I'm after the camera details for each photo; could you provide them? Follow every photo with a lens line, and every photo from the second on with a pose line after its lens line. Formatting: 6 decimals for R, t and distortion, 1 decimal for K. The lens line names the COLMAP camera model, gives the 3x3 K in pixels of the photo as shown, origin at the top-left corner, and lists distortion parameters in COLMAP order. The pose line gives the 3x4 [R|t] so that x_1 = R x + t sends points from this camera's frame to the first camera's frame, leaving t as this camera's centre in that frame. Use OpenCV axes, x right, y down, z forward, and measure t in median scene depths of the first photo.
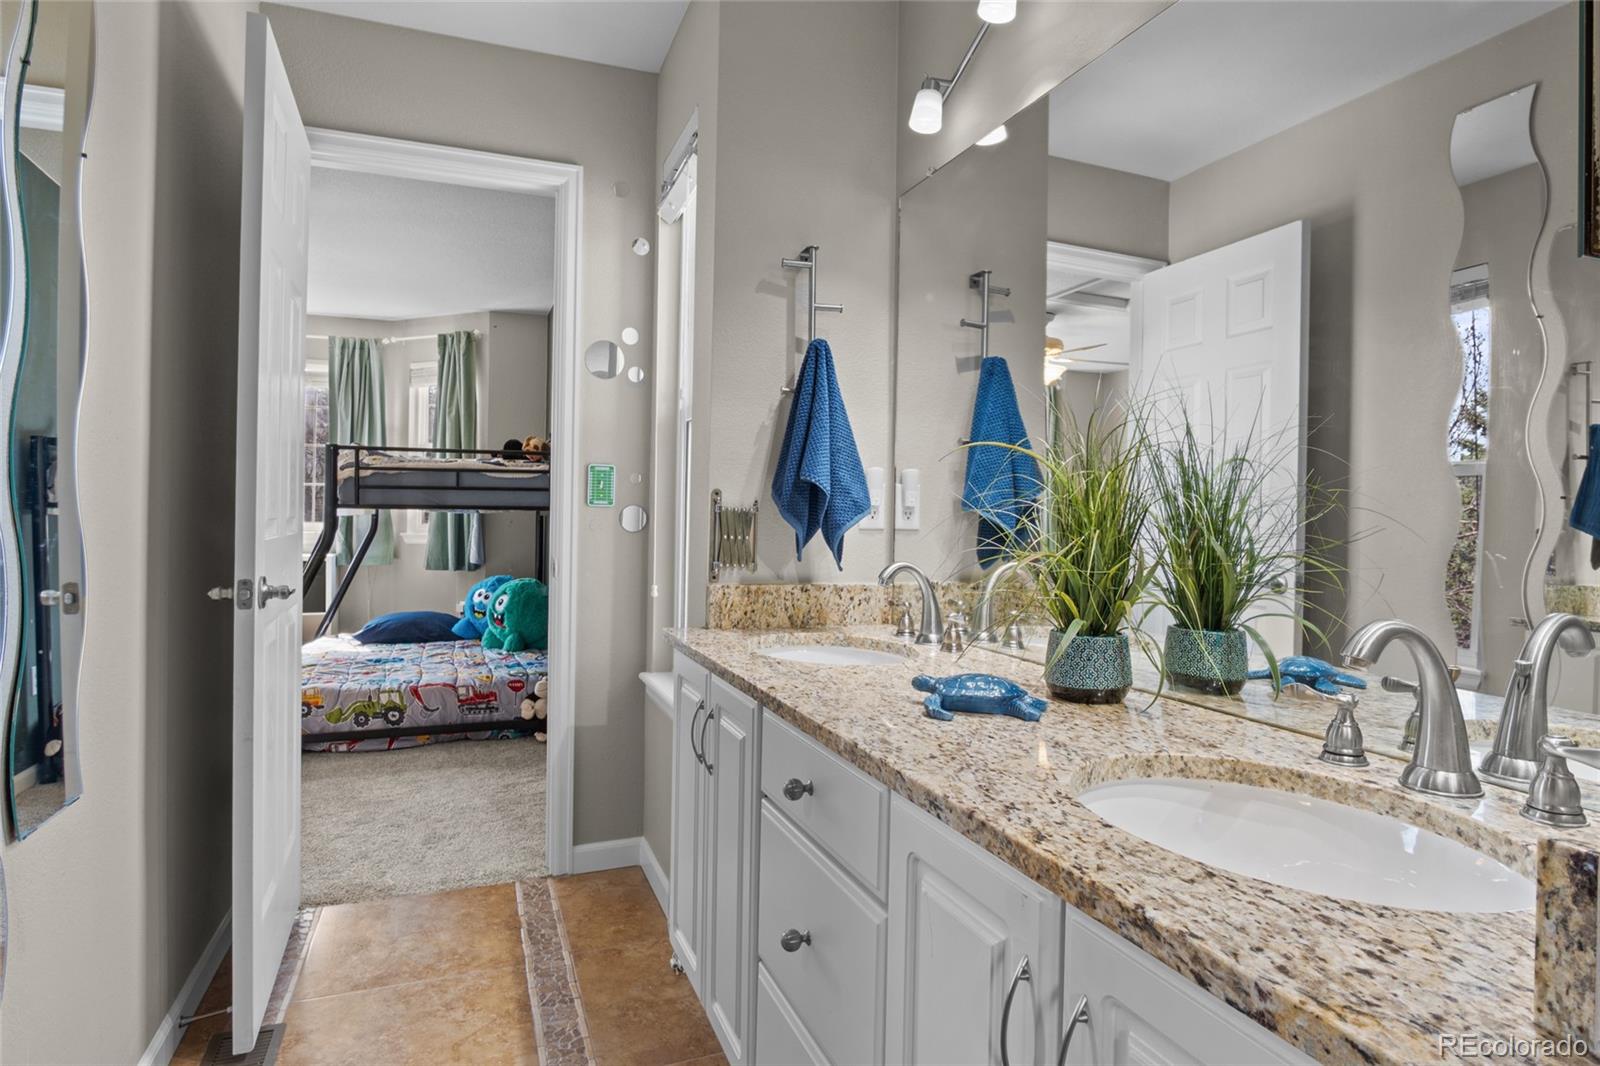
lens RADIAL K [[890.6, 0, 799.2], [0, 890.6, 527.0], [0, 0, 1]] dist [-0.032605, 0.005834]
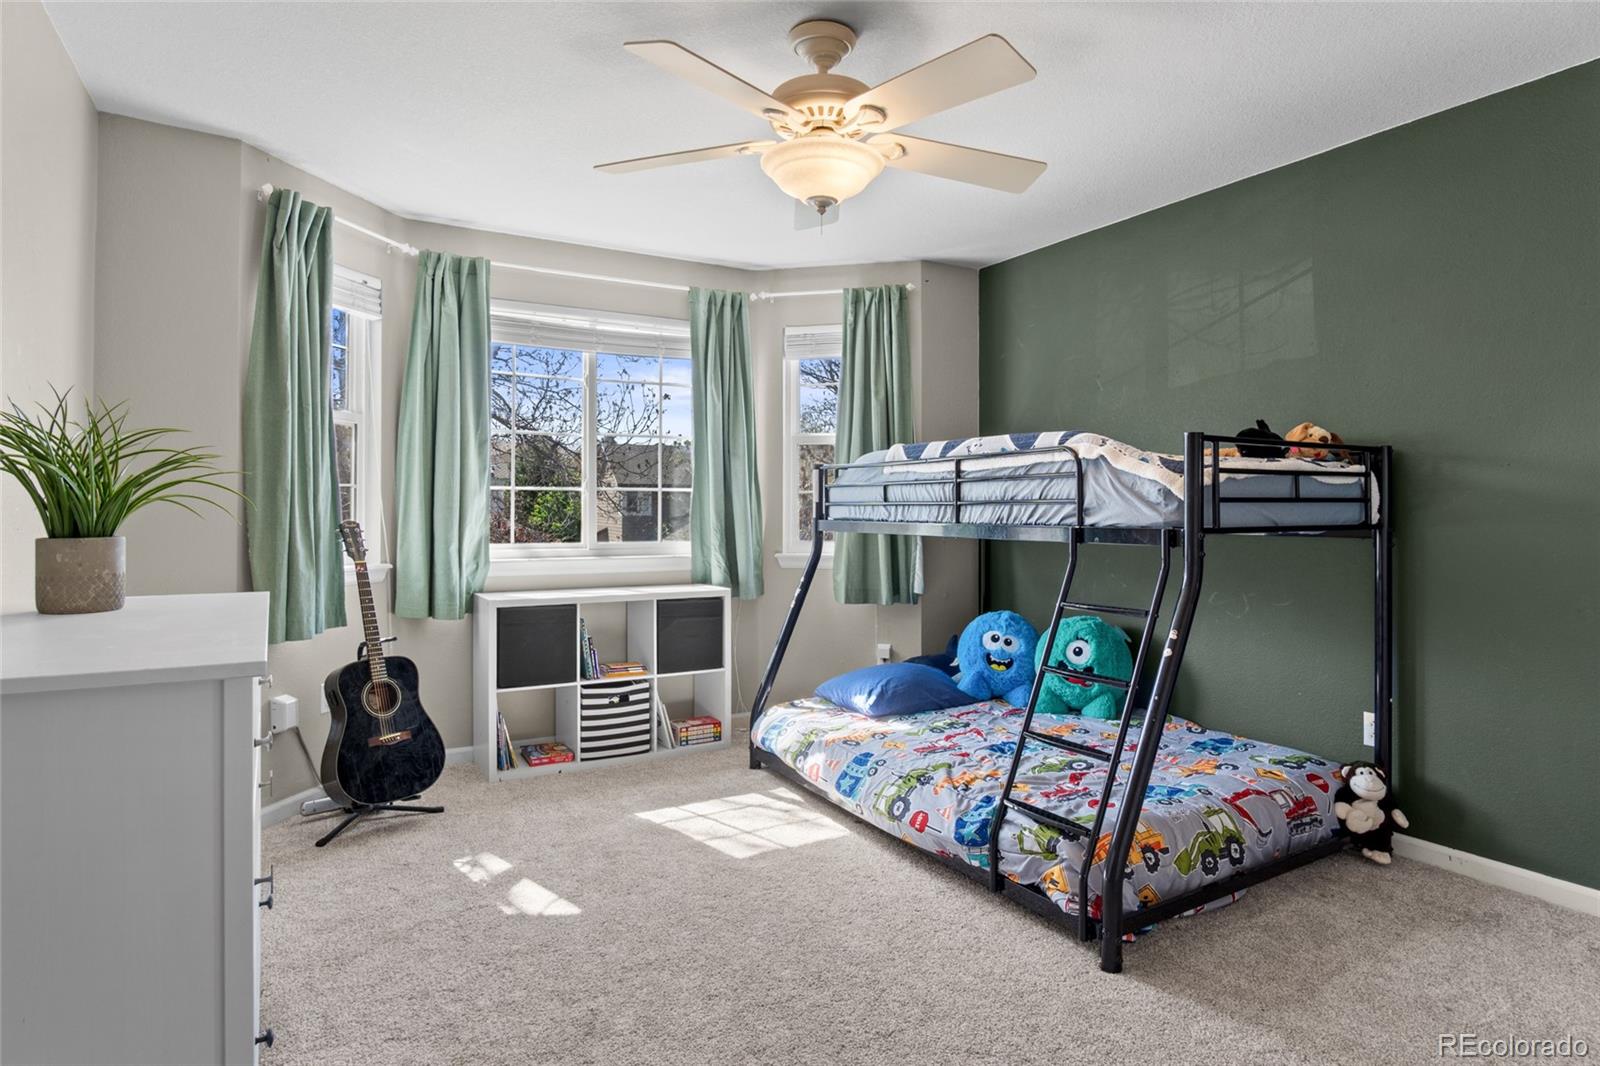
lens RADIAL K [[890.6, 0, 793.9], [0, 890.6, 501.7], [0, 0, 1]] dist [-0.032605, 0.005834]
pose [[0.987454, -0.011648, 0.157477, -0.677545], [0.014890, 0.999700, -0.019426, -0.027428], [-0.157203, 0.021527, 0.987332, 0.312798]]
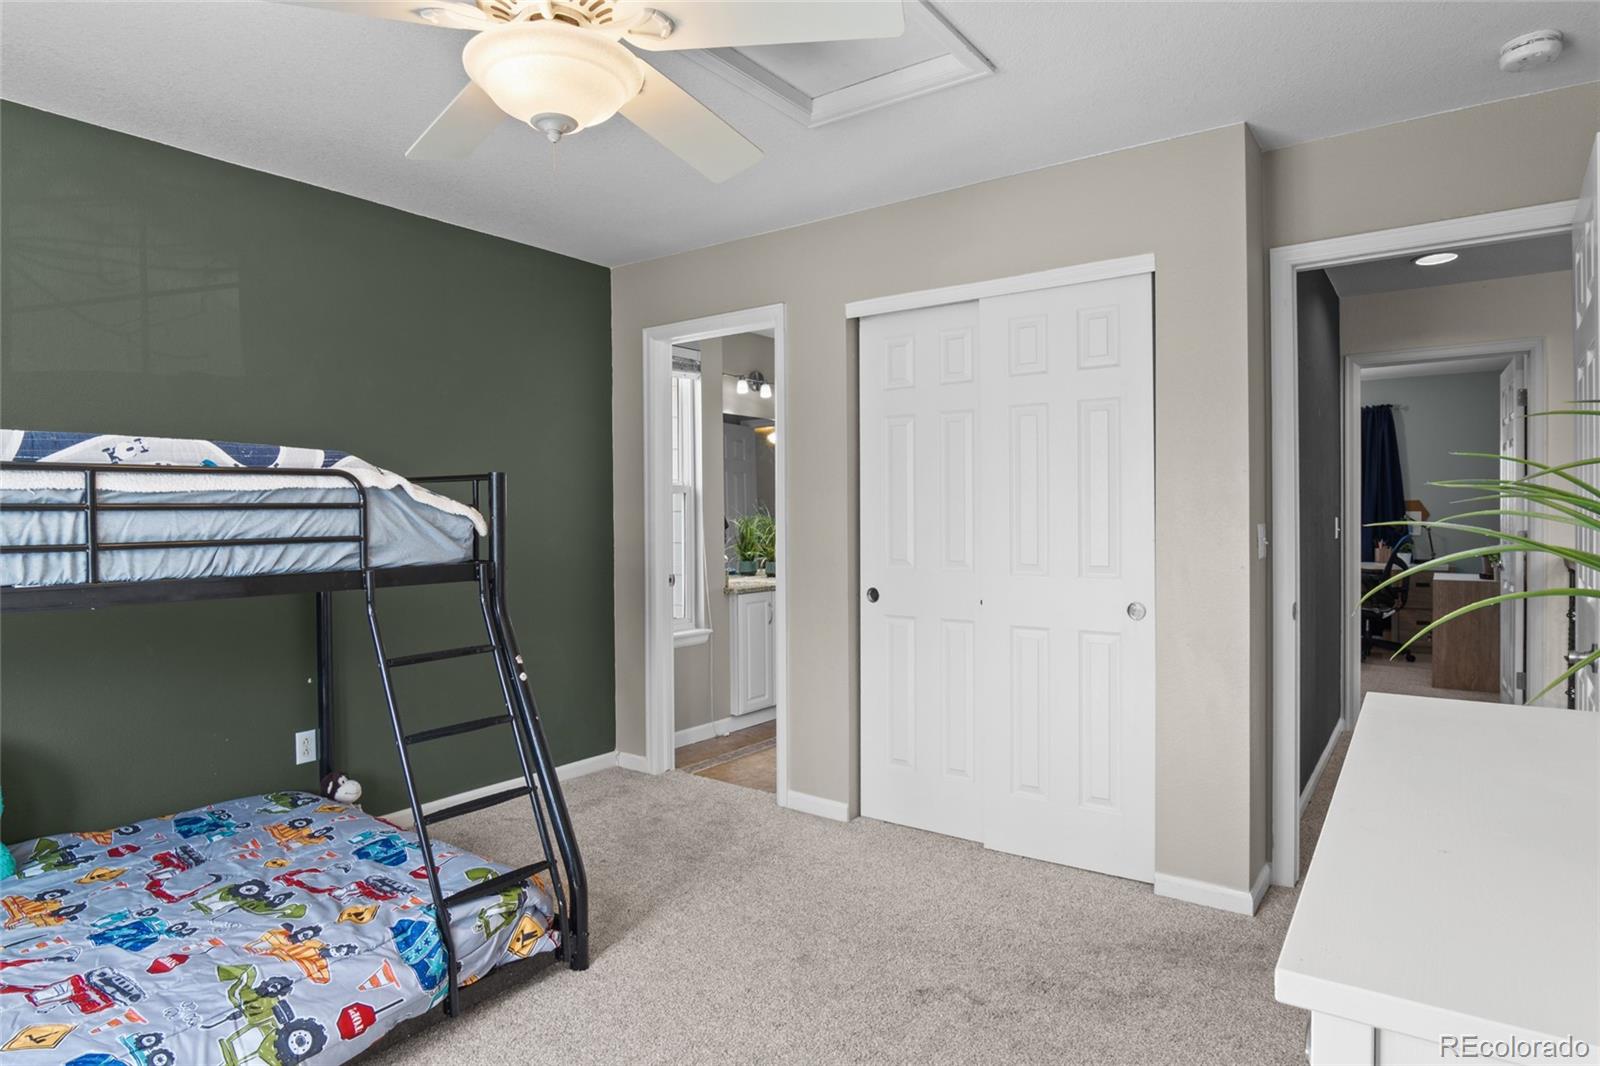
lens RADIAL K [[890.6, 0, 795.9], [0, 890.6, 526.1], [0, 0, 1]] dist [-0.032605, 0.005834]
pose [[-0.552916, -0.017925, 0.833044, -0.912775], [0.013850, 0.999433, 0.030698, -0.052367], [-0.833122, 0.028511, -0.552354, 0.880877]]
